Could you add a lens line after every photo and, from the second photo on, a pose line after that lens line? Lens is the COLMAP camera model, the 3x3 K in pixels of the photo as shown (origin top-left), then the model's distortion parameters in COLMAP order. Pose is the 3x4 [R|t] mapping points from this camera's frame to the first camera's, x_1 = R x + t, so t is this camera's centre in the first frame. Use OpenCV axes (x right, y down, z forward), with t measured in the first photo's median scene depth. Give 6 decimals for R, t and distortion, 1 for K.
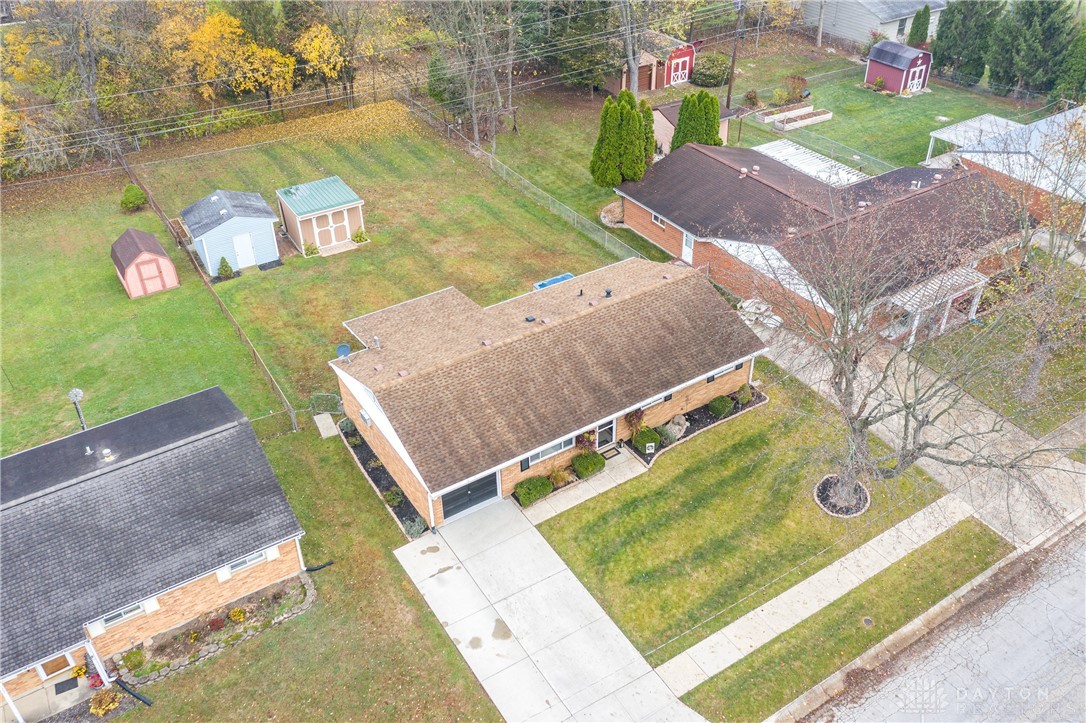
lens RADIAL K [[924.4, 0, 551.7], [0, 924.4, 346.6], [0, 0, 1]] dist [-0.008285, 0.002673]
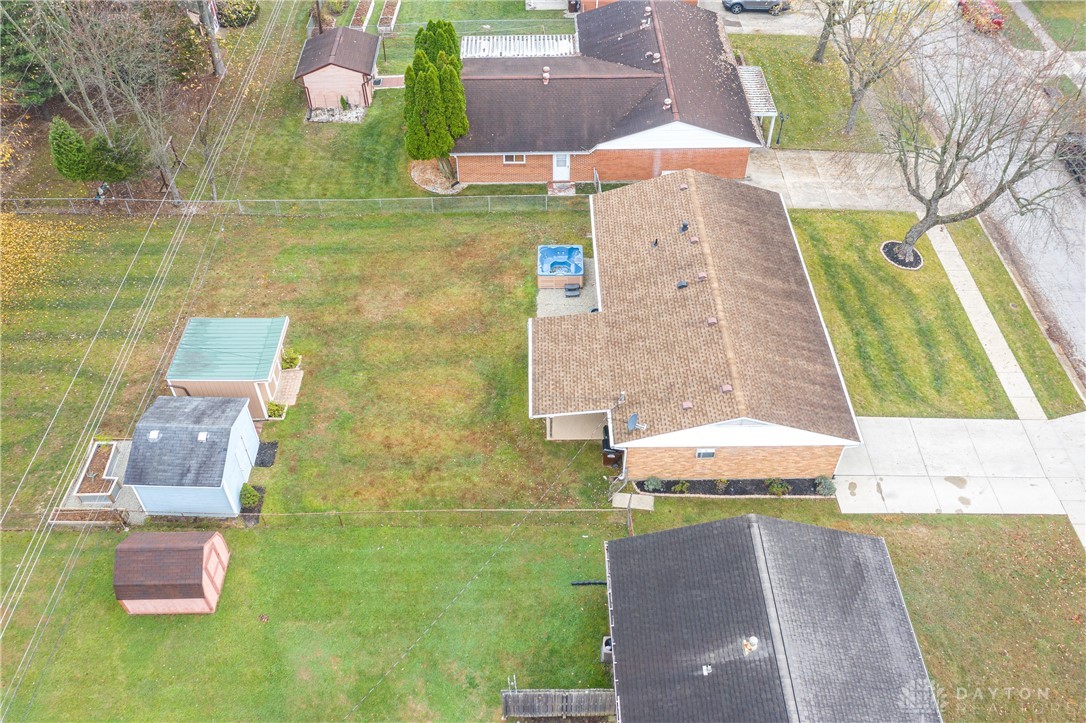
lens RADIAL K [[925.3, 0, 533.5], [0, 925.3, 361.8], [0, 0, 1]] dist [-0.006951, 0.001373]
pose [[0.539202, -0.603361, 0.587551, -0.817683], [0.485635, 0.792742, 0.368400, -0.448405], [-0.688055, 0.086694, 0.720462, 0.418458]]
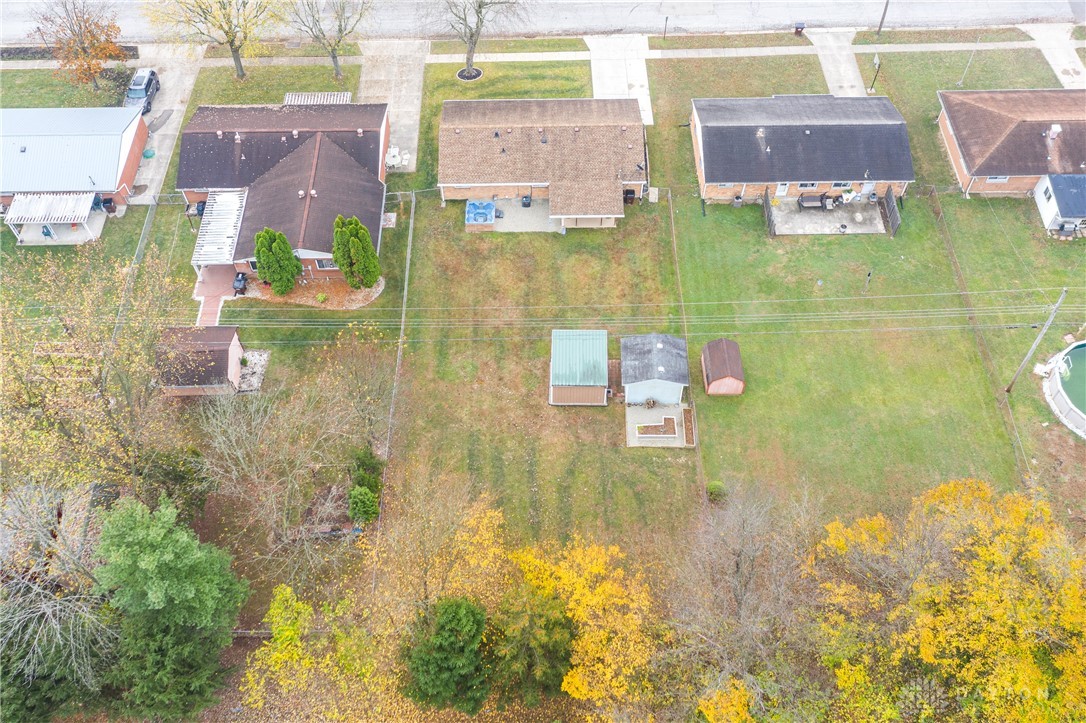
lens RADIAL K [[987.3, 0, 559.1], [0, 987.3, 306.0], [0, 0, 1]] dist [-0.004989, 0.004912]
pose [[-0.851691, -0.419830, 0.313632, -0.867840], [0.299900, 0.100315, 0.948682, -1.999191], [-0.429747, 0.902042, 0.040470, 1.299586]]
